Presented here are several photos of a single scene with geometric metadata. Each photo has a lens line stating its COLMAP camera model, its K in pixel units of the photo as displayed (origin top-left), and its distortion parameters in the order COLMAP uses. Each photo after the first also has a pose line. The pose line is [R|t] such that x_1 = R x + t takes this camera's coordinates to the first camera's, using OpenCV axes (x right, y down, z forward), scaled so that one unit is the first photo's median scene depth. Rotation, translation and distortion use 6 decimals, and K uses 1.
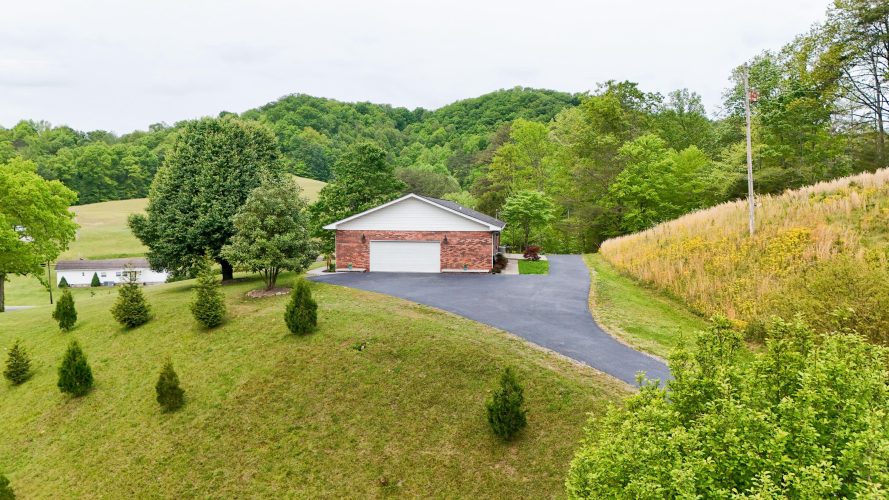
lens RADIAL K [[674.7, 0, 444.5], [0, 674.7, 250.0], [0, 0, 1]] dist [0.055204, -0.005345]
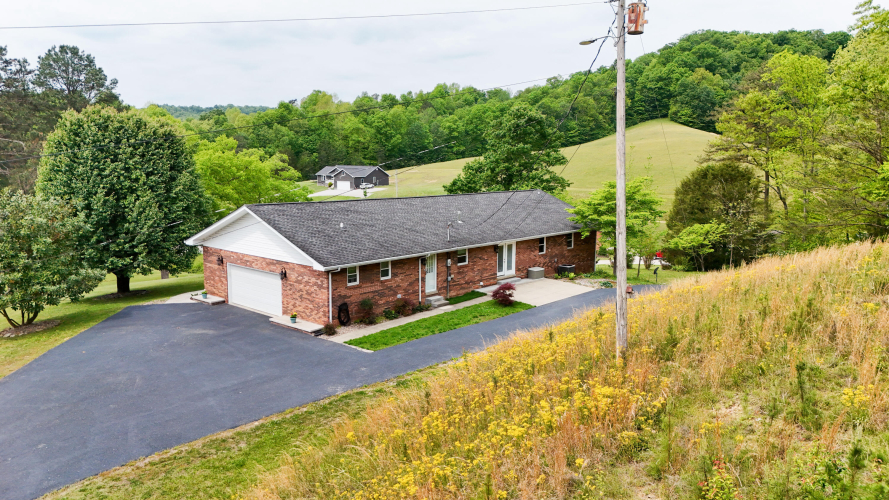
lens RADIAL K [[674.7, 0, 444.5], [0, 674.7, 250.0], [0, 0, 1]] dist [0.055204, -0.005345]
pose [[0.821257, 0.075888, -0.565489, 0.052955], [-0.031527, 0.995637, 0.087827, -0.010623], [0.569686, -0.054301, 0.820066, 0.054708]]
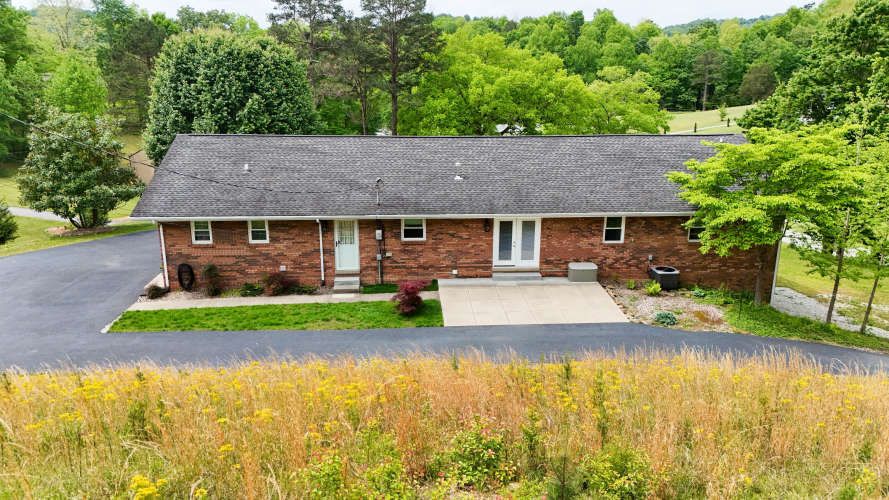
lens RADIAL K [[674.7, 0, 444.5], [0, 674.7, 250.0], [0, 0, 1]] dist [0.055204, -0.005345]
pose [[0.194161, 0.245127, -0.949850, 0.062930], [-0.059650, 0.969435, 0.237988, -0.014467], [0.979154, 0.010451, 0.202849, 0.111258]]
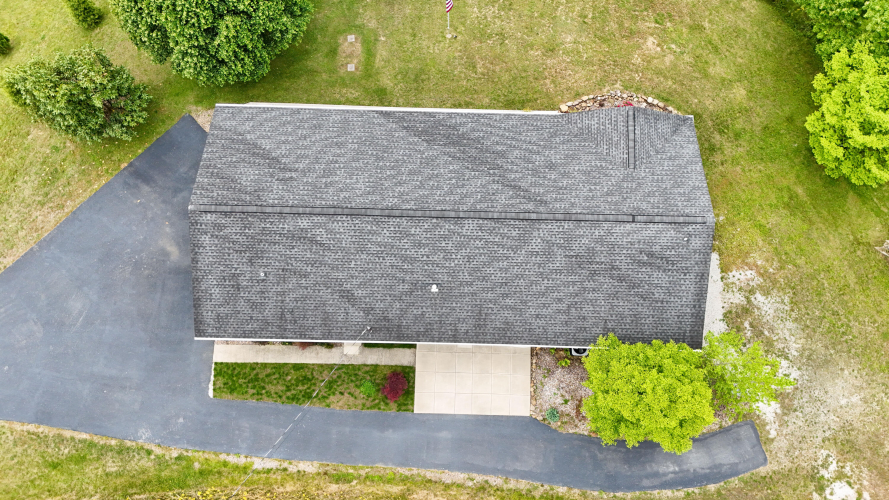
lens RADIAL K [[674.7, 0, 444.5], [0, 674.7, 250.0], [0, 0, 1]] dist [0.055204, -0.005345]
pose [[0.101236, 0.980885, -0.166181, 0.013963], [-0.056576, 0.172445, 0.983393, -0.078109], [0.993252, -0.090153, 0.072952, 0.120417]]
